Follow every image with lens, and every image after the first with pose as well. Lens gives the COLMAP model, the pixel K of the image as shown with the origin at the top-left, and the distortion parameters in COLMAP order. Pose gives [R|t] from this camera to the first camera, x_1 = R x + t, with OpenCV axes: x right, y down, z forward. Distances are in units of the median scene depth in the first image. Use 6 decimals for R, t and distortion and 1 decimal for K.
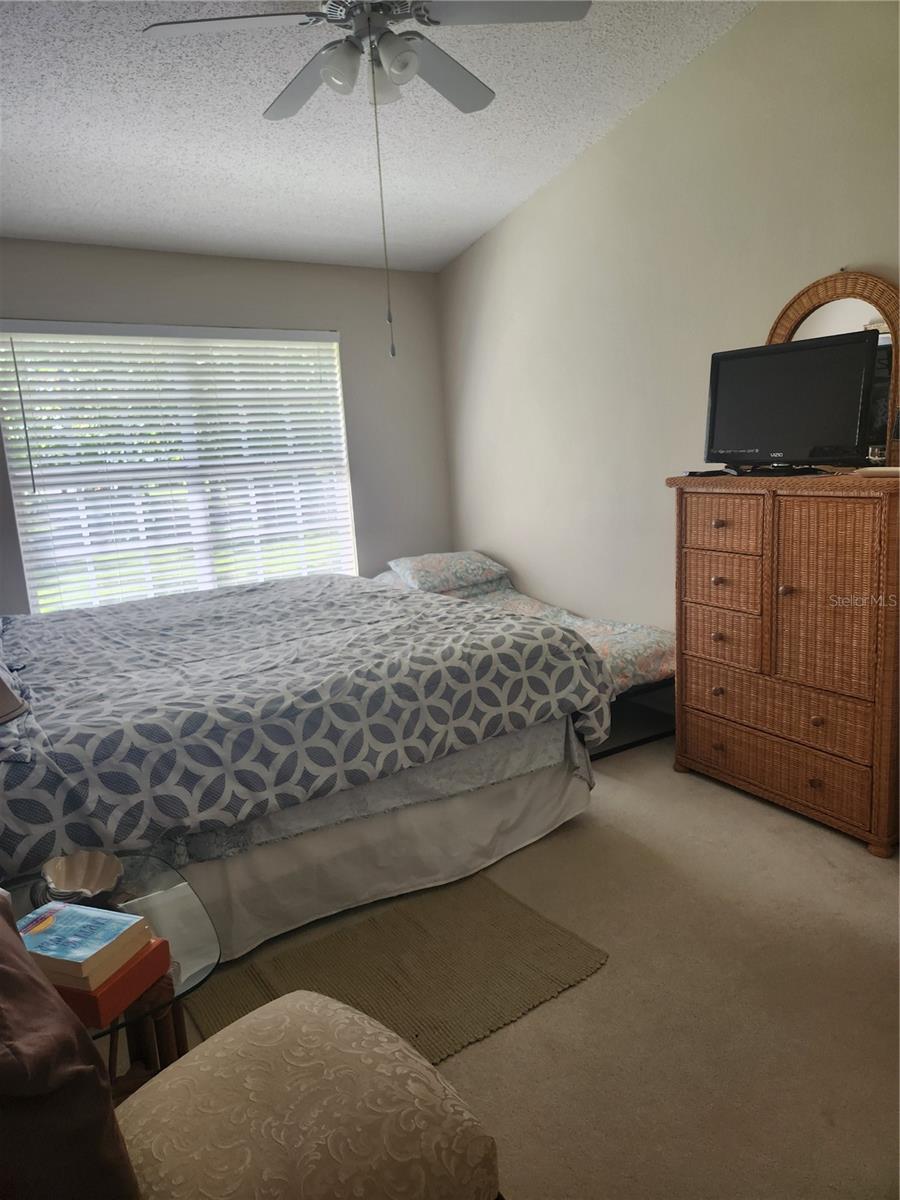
lens RADIAL K [[797.2, 0, 455.1], [0, 797.2, 590.2], [0, 0, 1]] dist [0.072342, -0.051298]
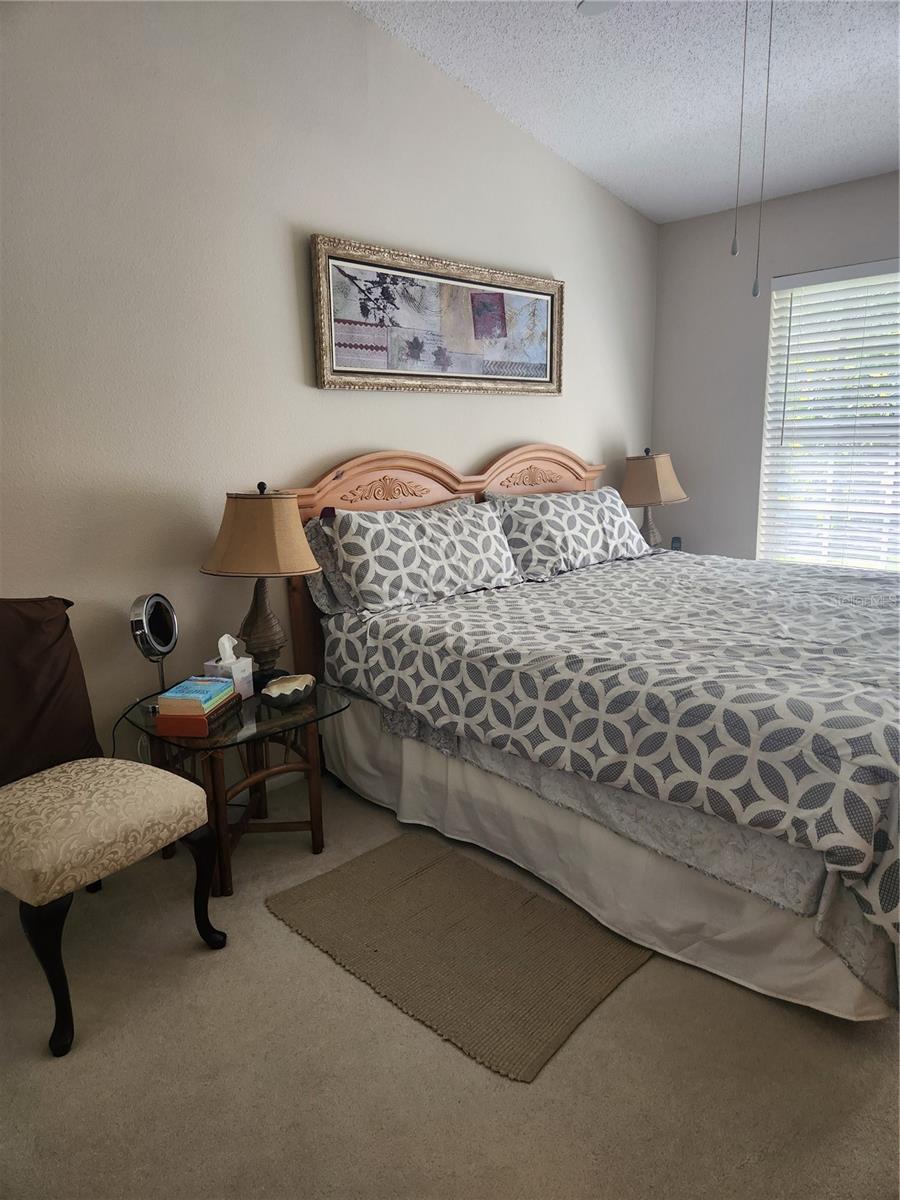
lens RADIAL K [[797.2, 0, 455.1], [0, 797.2, 590.2], [0, 0, 1]] dist [0.072342, -0.051298]
pose [[0.214921, 0.243977, -0.945666, 0.724076], [-0.167914, 0.963106, 0.210315, -0.150261], [0.962088, 0.113590, 0.247958, 0.609204]]
